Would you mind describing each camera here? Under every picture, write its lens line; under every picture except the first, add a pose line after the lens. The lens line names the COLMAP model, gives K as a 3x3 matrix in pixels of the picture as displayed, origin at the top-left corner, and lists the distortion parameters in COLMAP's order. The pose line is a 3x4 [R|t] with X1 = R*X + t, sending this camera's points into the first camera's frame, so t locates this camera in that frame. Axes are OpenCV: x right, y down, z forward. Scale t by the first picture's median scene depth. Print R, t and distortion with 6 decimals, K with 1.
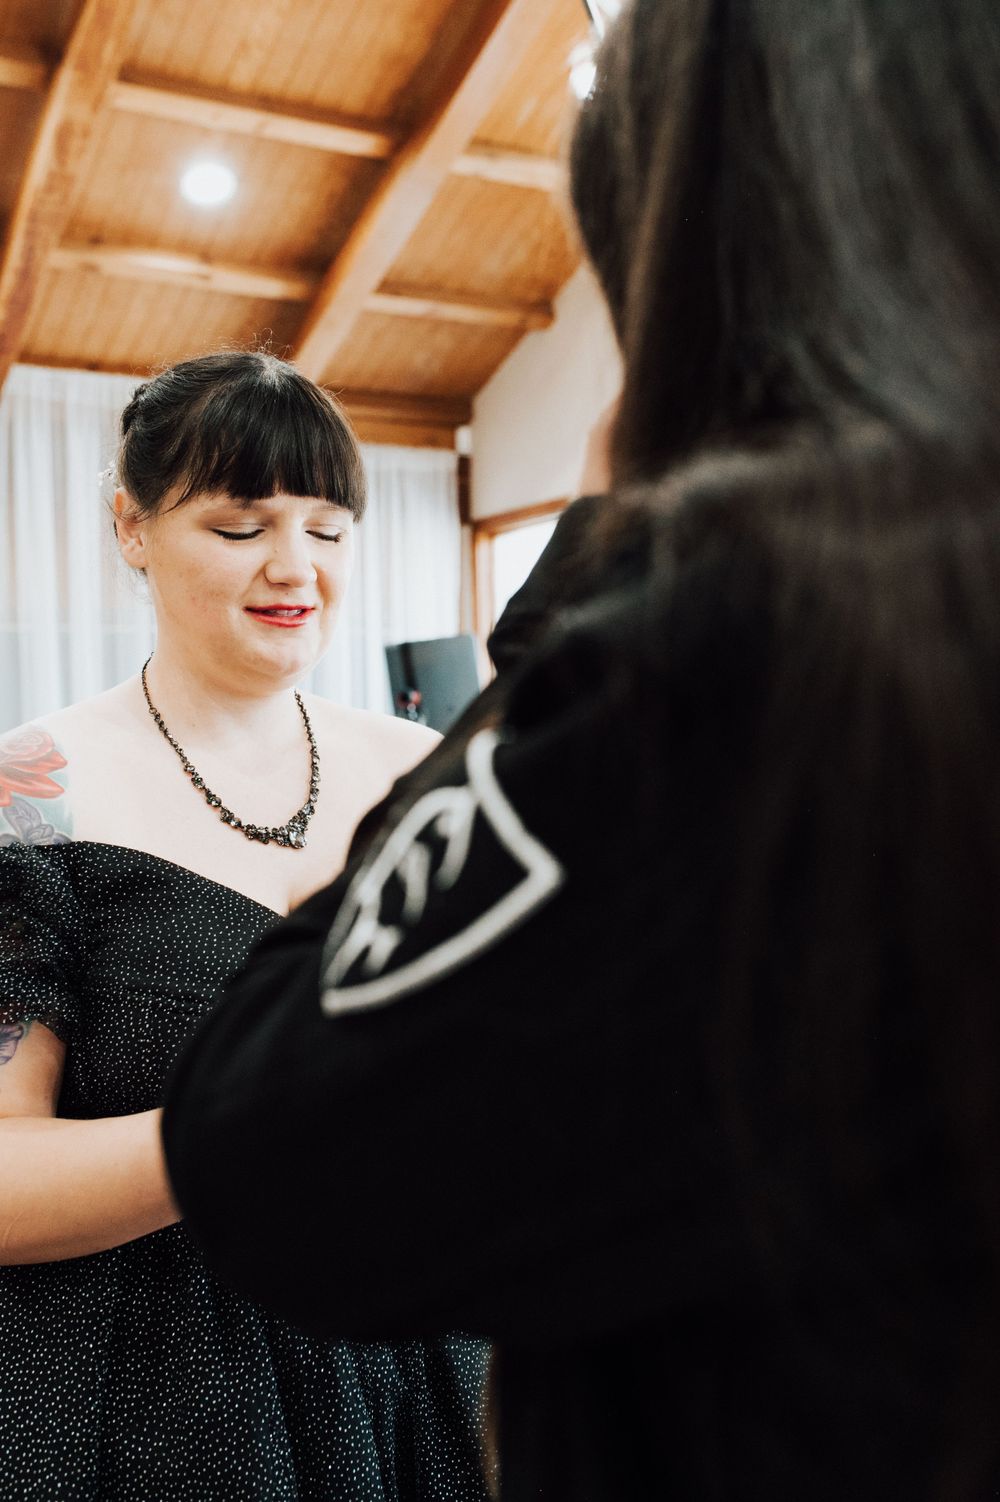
lens RADIAL K [[1468.0, 0, 500.0], [0, 1468.0, 751.0], [0, 0, 1]] dist [0.008286, 0.002454]
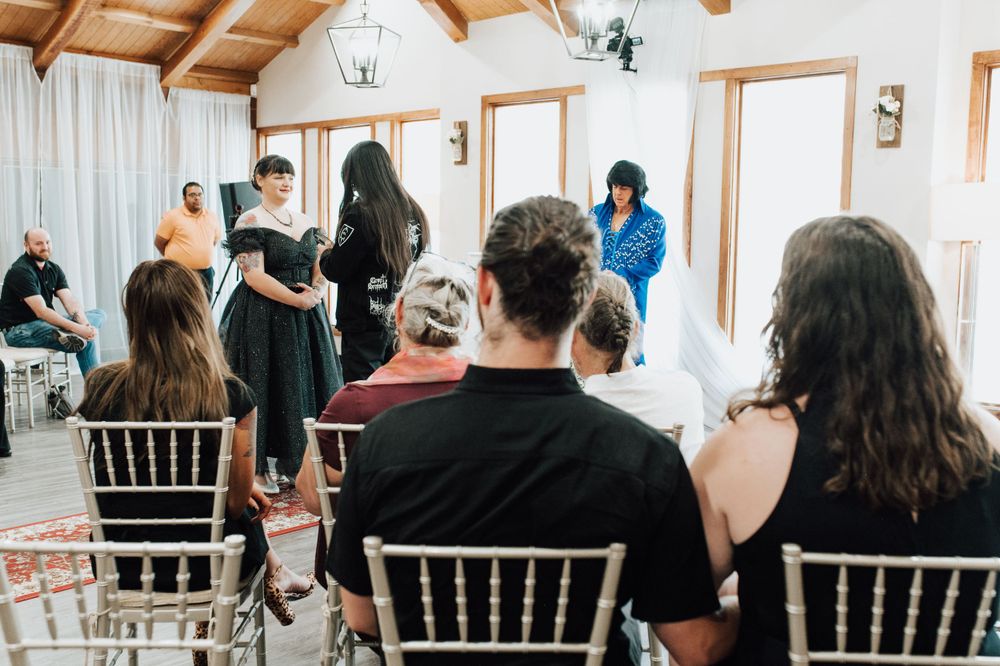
lens RADIAL K [[977.4, 0, 501.2], [0, 977.4, 315.1], [0, 0, 1]] dist [0.008286, 0.002454]
pose [[0.962216, 0.012955, 0.271980, -0.066835], [-0.030665, 0.997669, 0.060966, 0.024605], [-0.270557, -0.067002, 0.960370, -0.565596]]
